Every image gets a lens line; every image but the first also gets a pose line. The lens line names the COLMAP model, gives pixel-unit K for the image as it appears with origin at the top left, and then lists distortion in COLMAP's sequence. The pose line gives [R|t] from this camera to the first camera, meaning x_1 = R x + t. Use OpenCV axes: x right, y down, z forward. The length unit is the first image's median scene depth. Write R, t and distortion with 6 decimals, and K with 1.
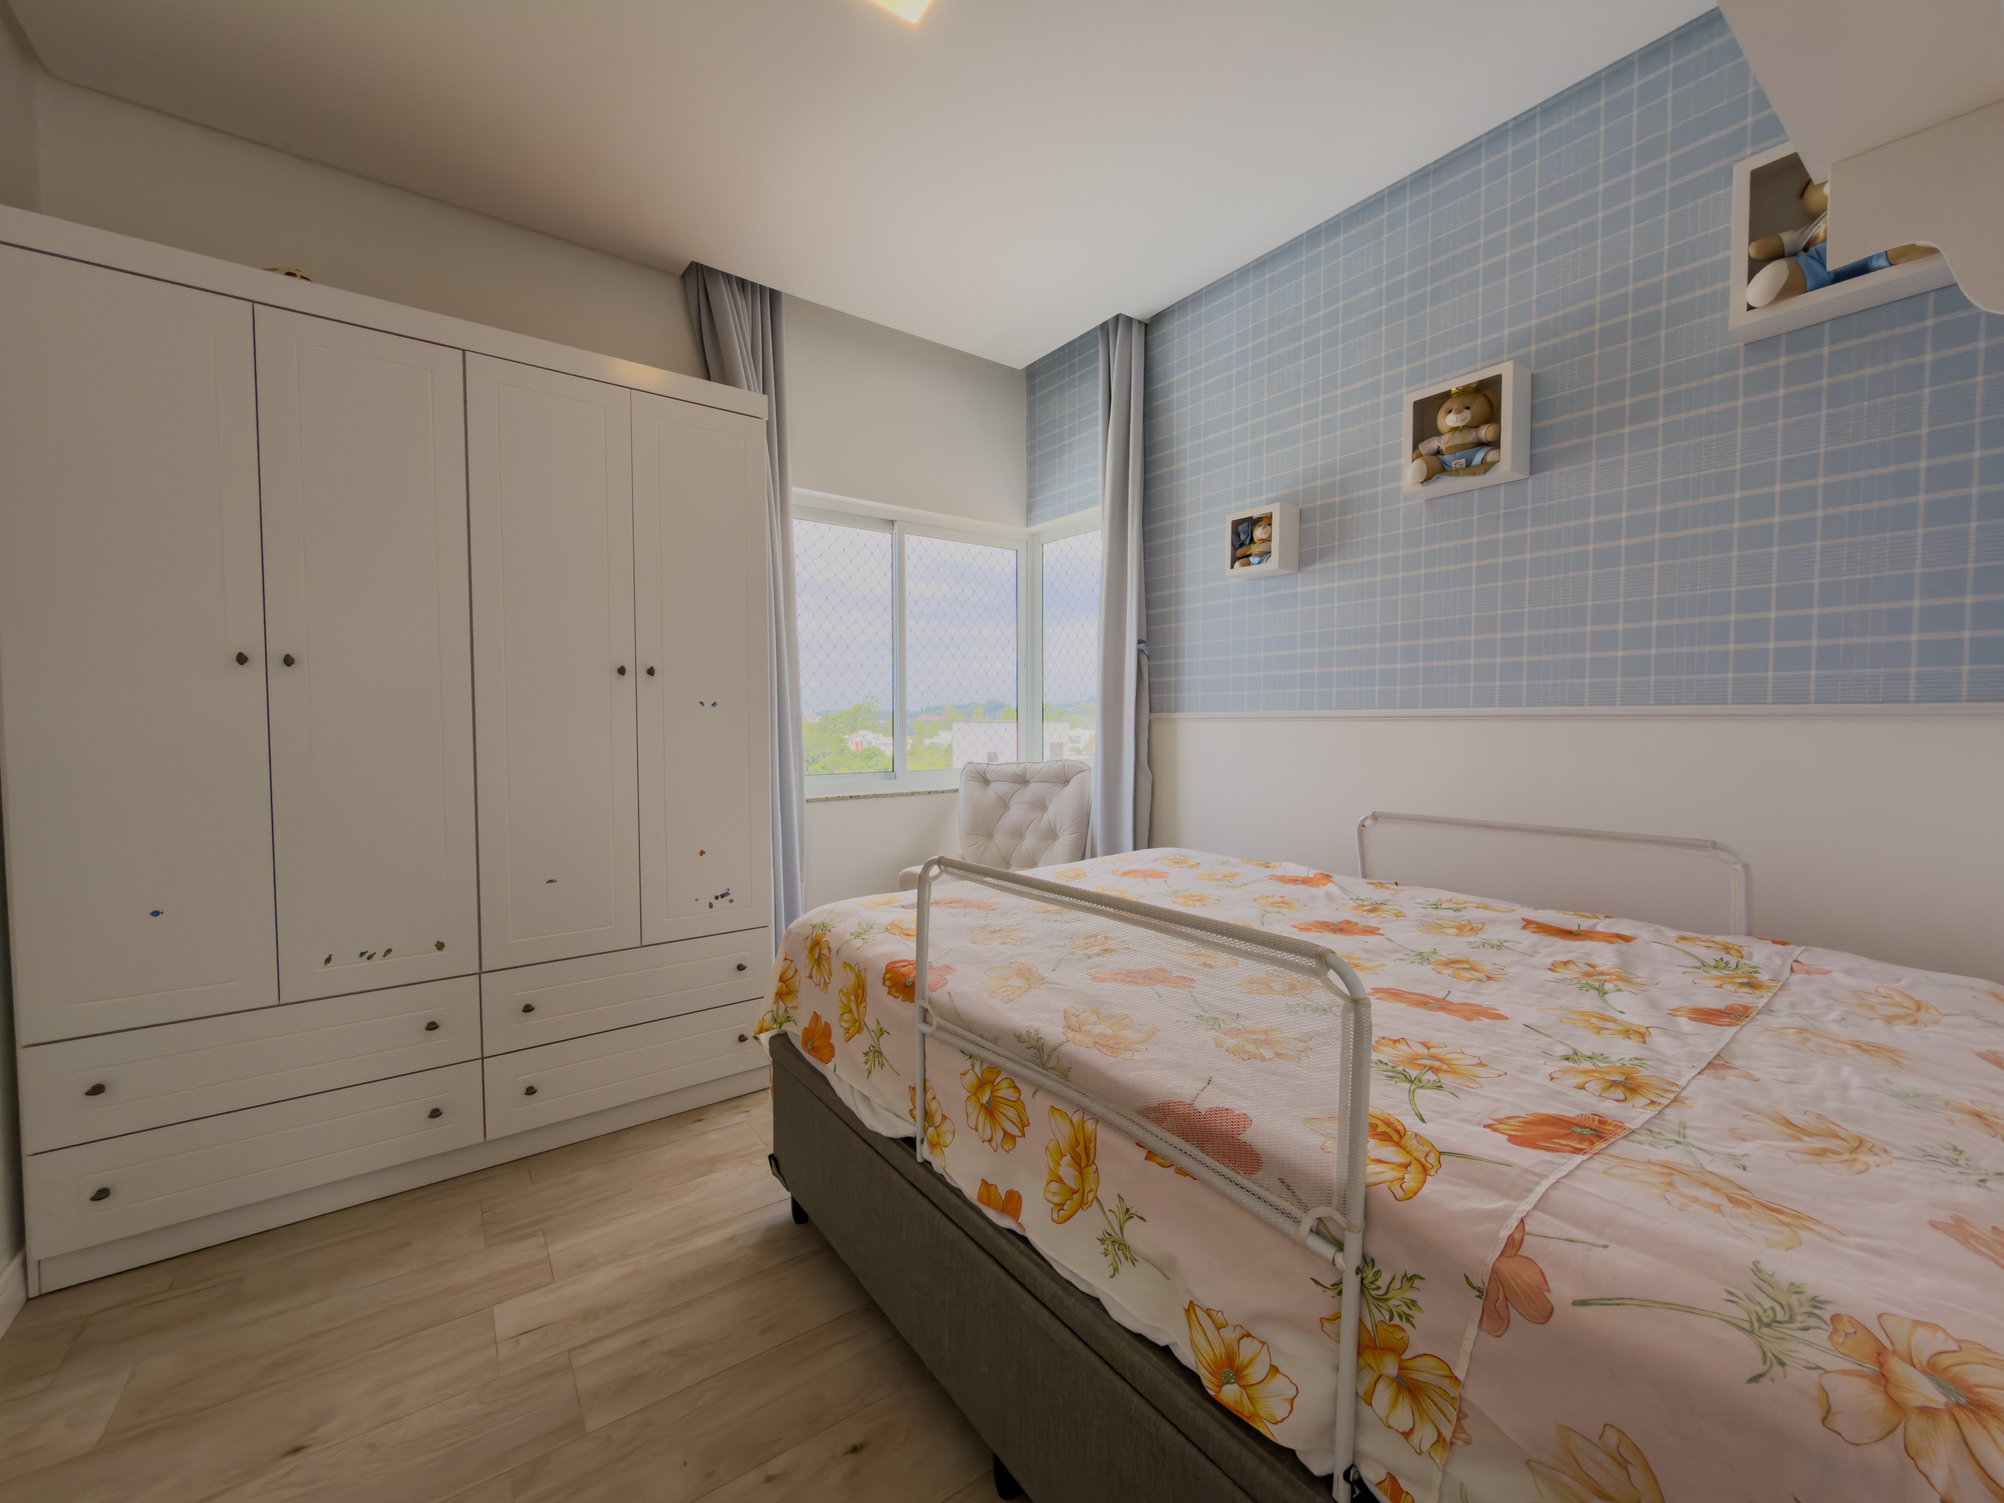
lens RADIAL K [[795.2, 0, 997.6], [0, 795.2, 748.9], [0, 0, 1]] dist [-0.000425, 0.000192]
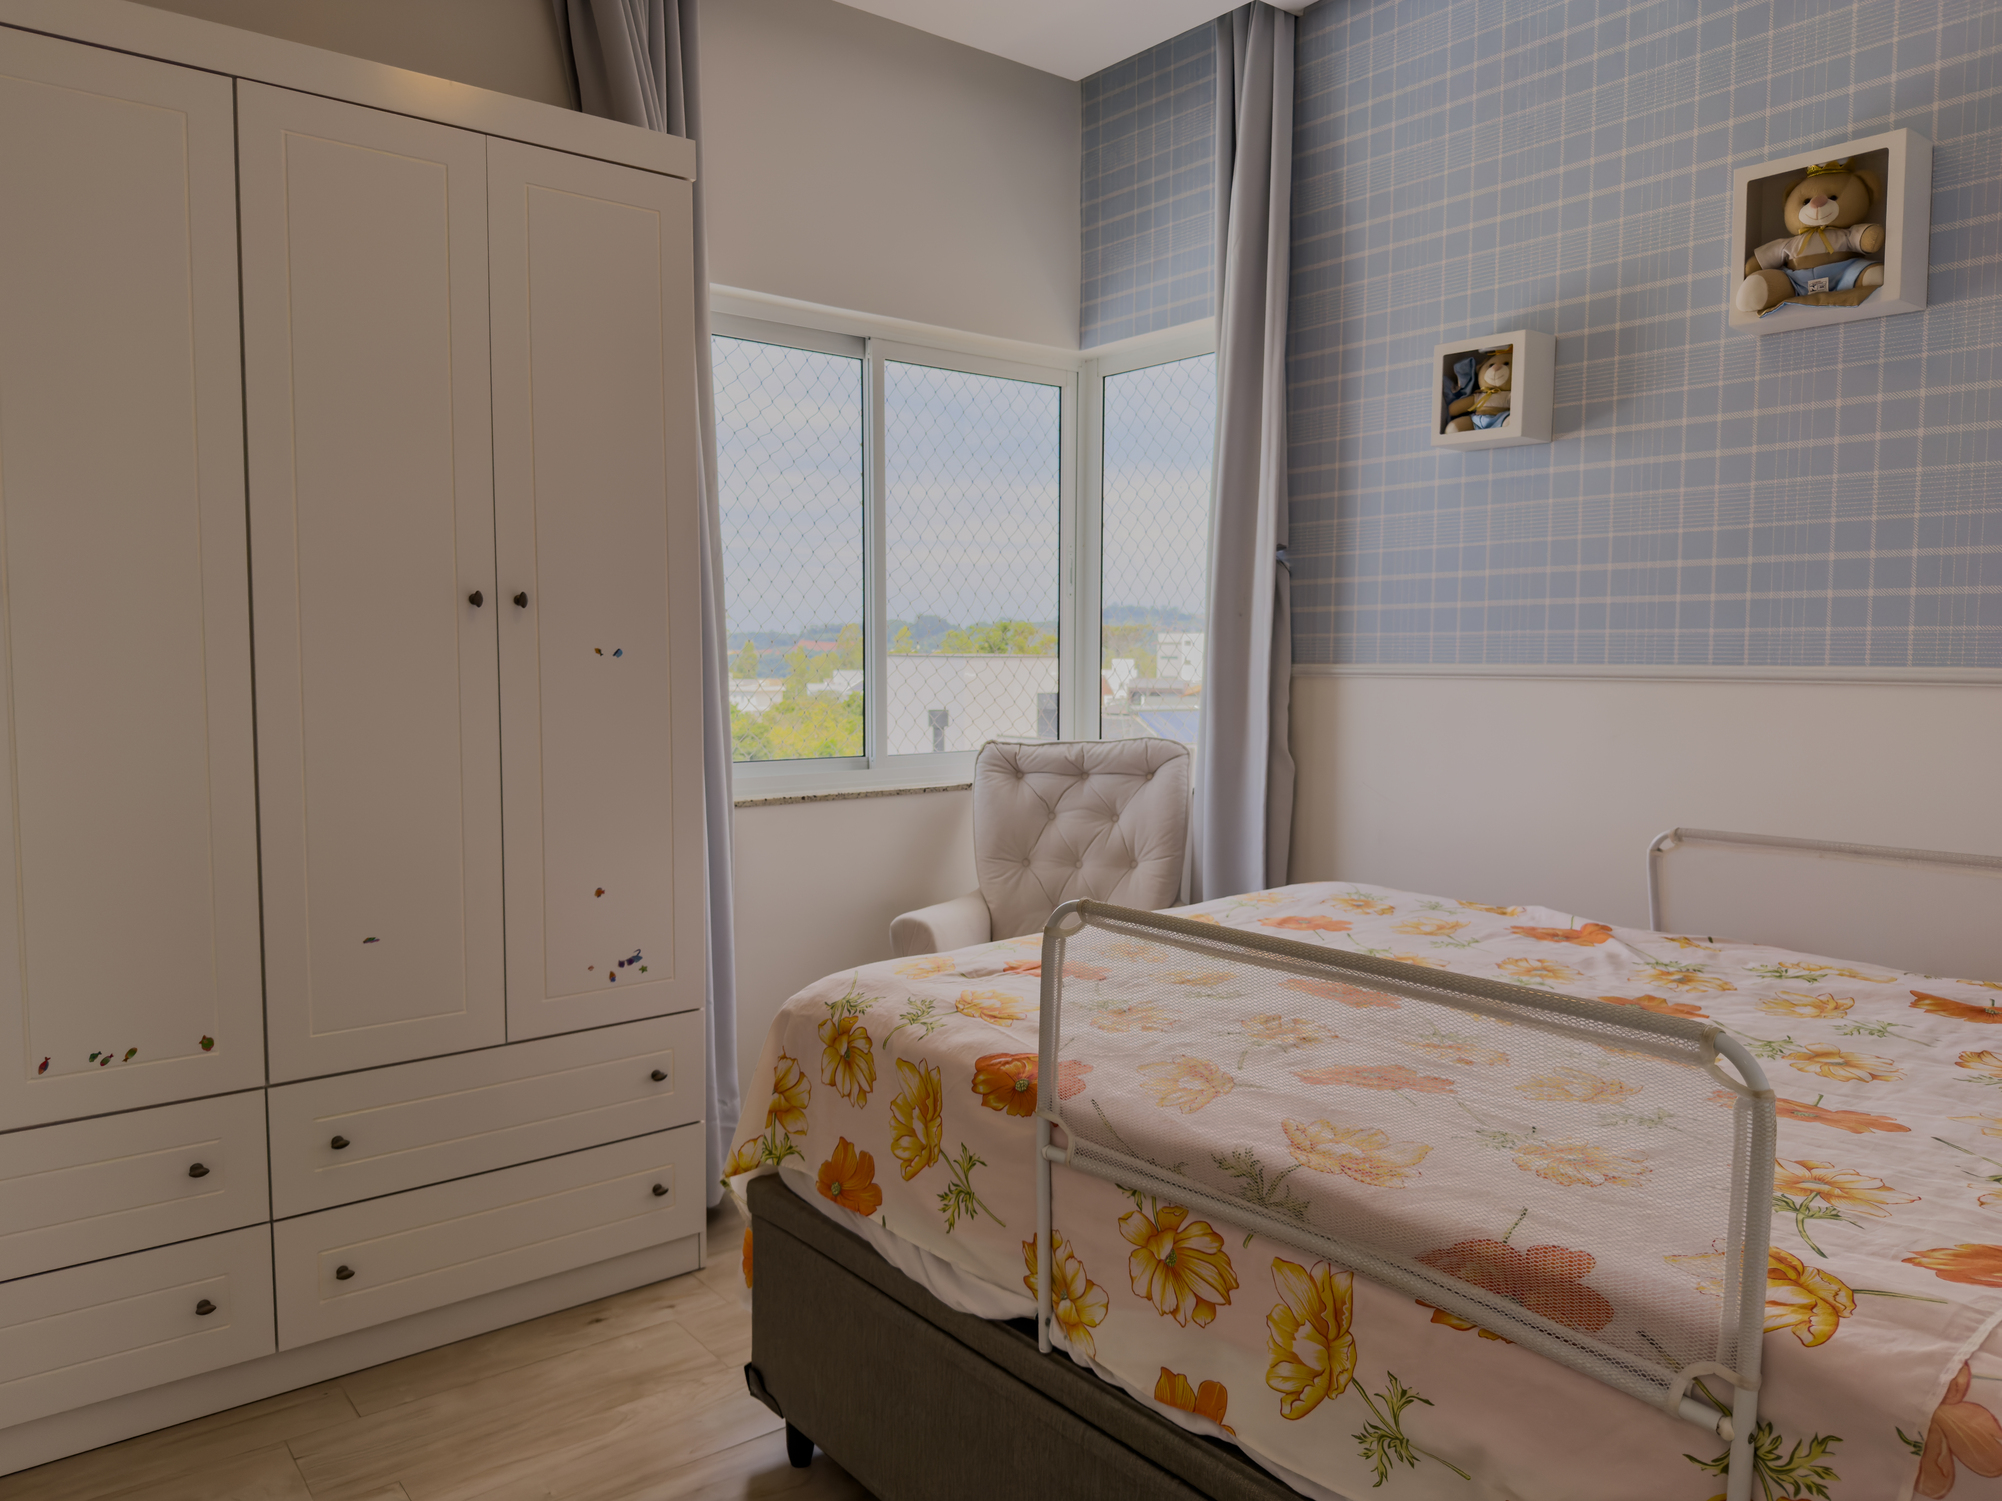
lens RADIAL K [[1420.2, 0, 978.8], [0, 1420.2, 742.8], [0, 0, 1]] dist [0.026500, -0.040480]
pose [[0.999310, 0.002316, 0.037058, -0.138027], [-0.003445, 0.999531, 0.030430, -0.023964], [-0.036970, -0.030536, 0.998850, -0.132398]]
